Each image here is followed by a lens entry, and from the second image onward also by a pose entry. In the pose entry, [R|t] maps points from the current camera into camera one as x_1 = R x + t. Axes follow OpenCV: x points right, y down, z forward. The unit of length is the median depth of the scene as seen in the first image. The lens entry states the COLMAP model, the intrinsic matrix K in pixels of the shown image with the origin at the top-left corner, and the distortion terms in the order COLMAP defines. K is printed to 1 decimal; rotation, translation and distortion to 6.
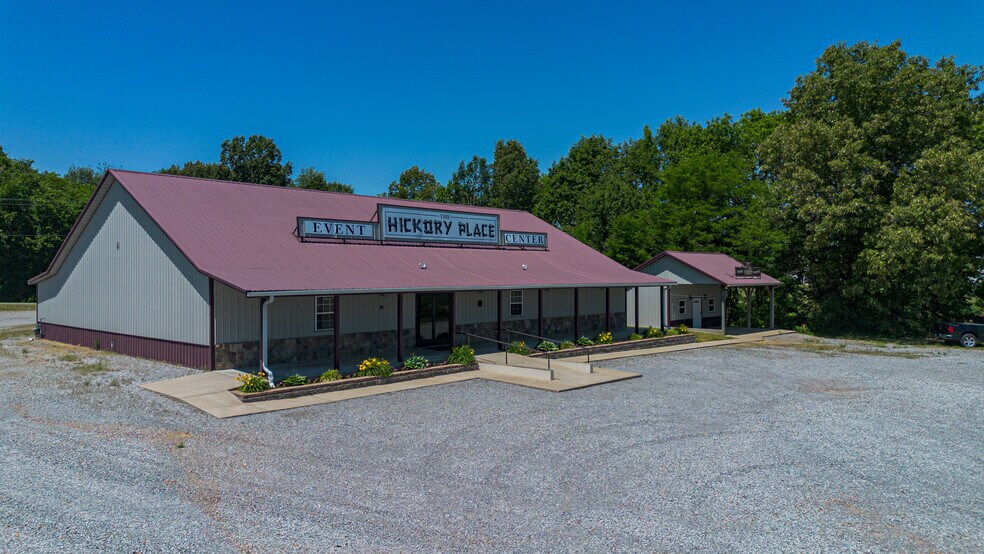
lens RADIAL K [[699.0, 0, 495.3], [0, 699.0, 270.4], [0, 0, 1]] dist [0.074528, -0.073604]
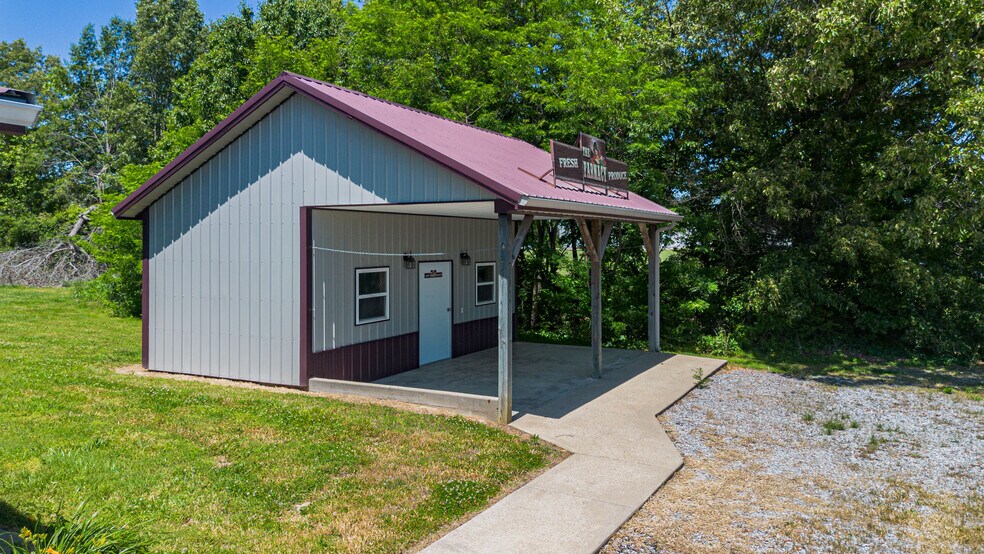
lens RADIAL K [[699.0, 0, 494.0], [0, 699.0, 268.5], [0, 0, 1]] dist [0.074528, -0.073604]
pose [[0.969101, -0.010751, 0.246431, 0.234977], [0.001008, 0.999214, 0.039629, 0.029712], [-0.246664, -0.038156, 0.968350, 0.694430]]
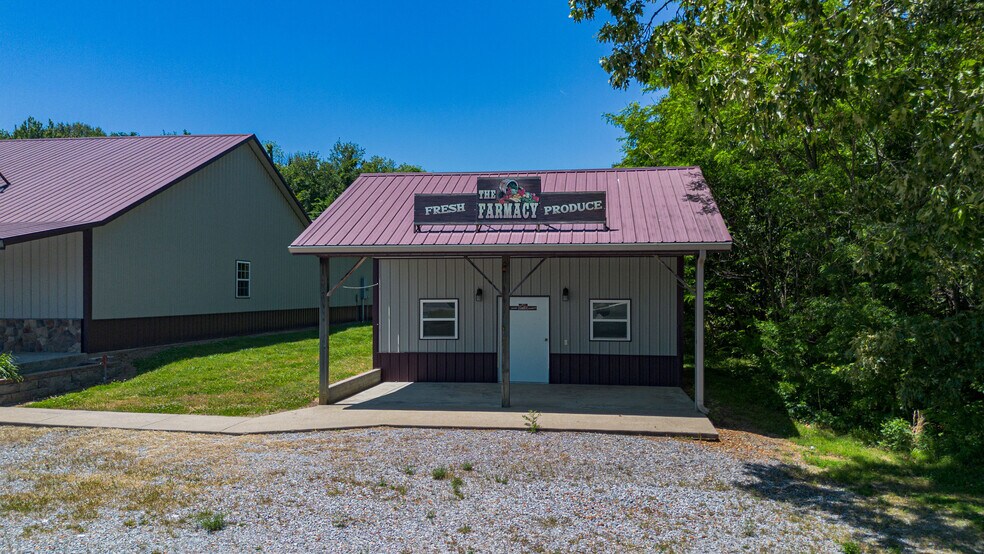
lens RADIAL K [[699.0, 0, 496.3], [0, 699.0, 283.9], [0, 0, 1]] dist [0.074528, -0.073604]
pose [[0.572091, -0.011767, -0.820105, 0.565374], [0.004758, 0.999928, -0.011028, 0.036148], [0.820176, 0.002407, 0.572106, 0.779880]]
